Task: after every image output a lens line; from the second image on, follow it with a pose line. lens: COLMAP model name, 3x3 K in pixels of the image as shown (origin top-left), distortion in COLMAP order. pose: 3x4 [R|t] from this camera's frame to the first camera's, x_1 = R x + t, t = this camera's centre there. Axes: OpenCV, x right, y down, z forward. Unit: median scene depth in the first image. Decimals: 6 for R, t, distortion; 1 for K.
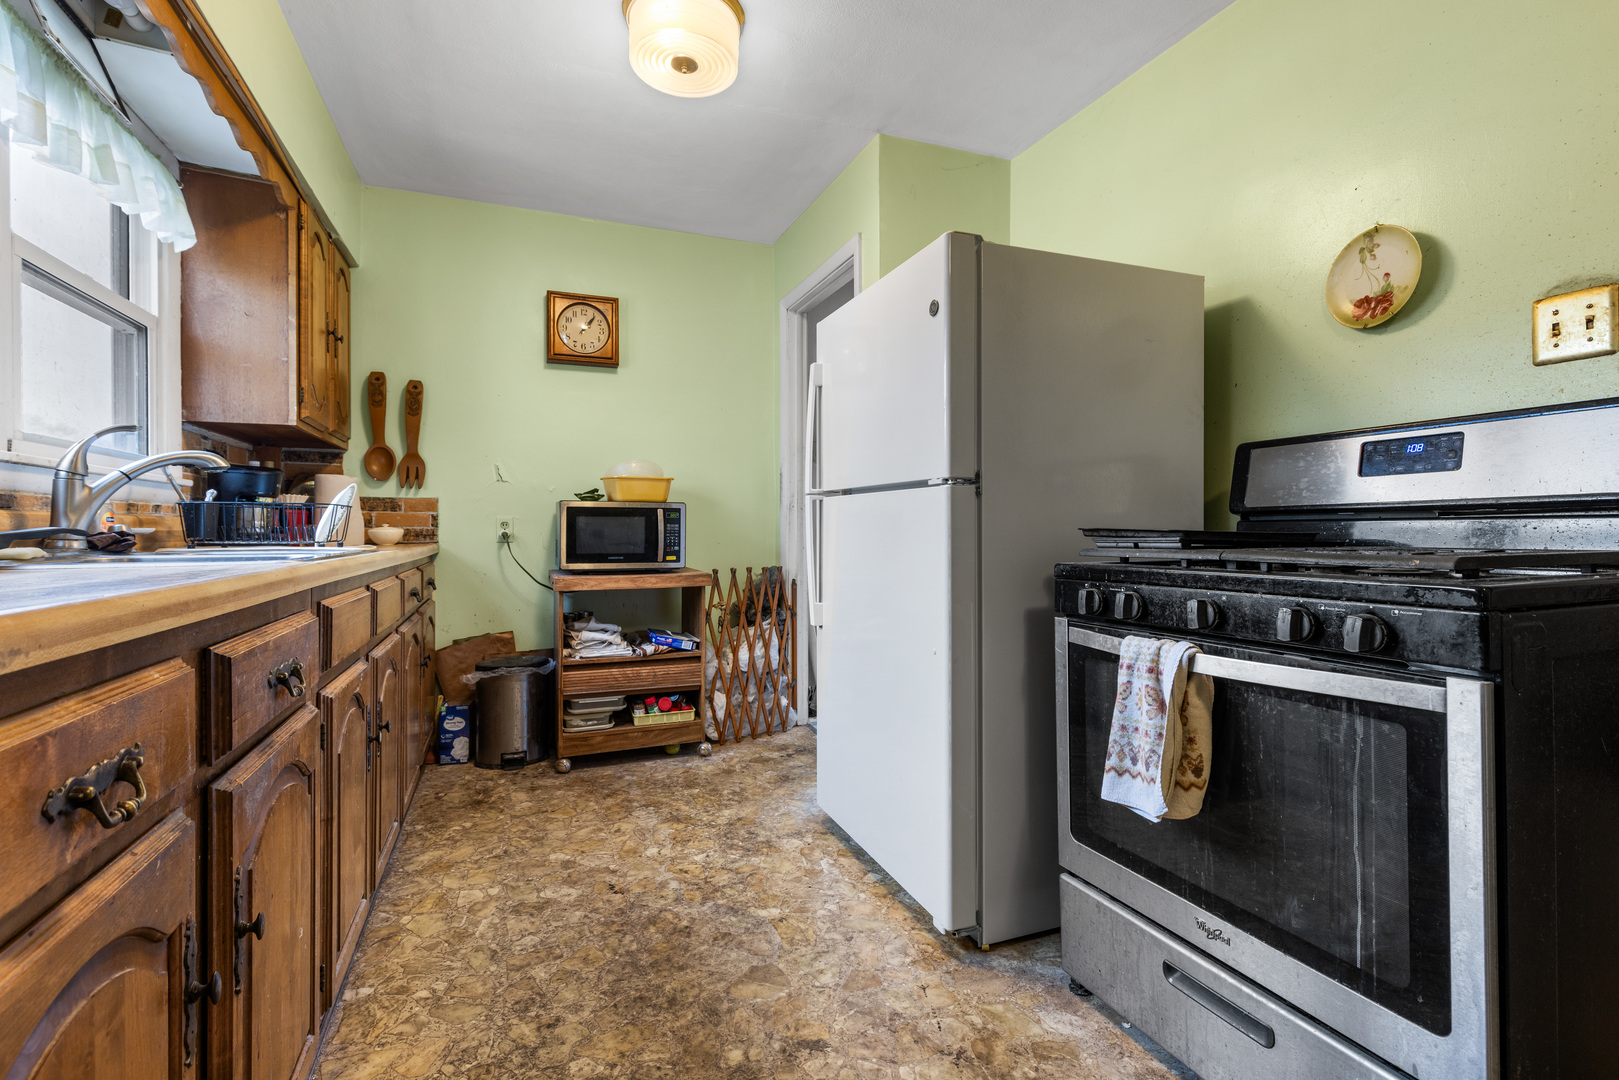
lens RADIAL K [[725.8, 0, 804.7], [0, 725.8, 529.3], [0, 0, 1]] dist [0.003264, -0.000185]
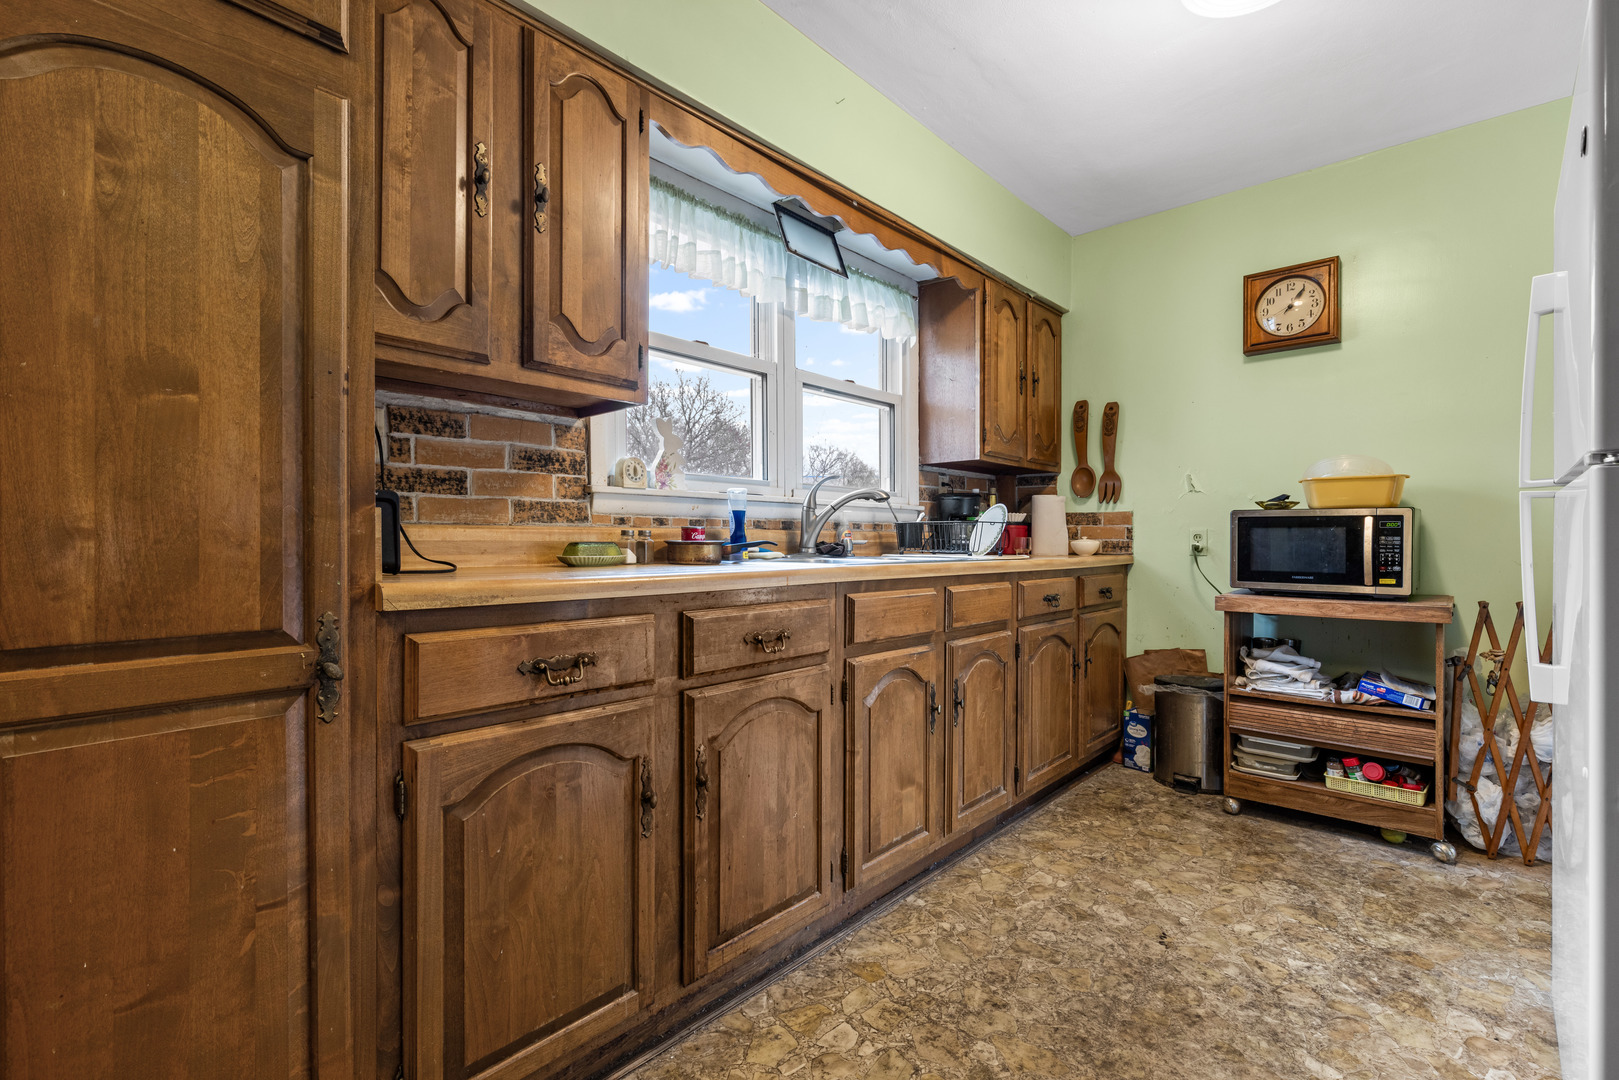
lens RADIAL K [[725.8, 0, 818.0], [0, 725.8, 545.9], [0, 0, 1]] dist [0.003264, -0.000185]
pose [[0.447563, 0.011277, -0.894181, 0.242961], [-0.003608, 0.999935, 0.010804, -0.003654], [0.894245, -0.001609, 0.447575, 0.142581]]
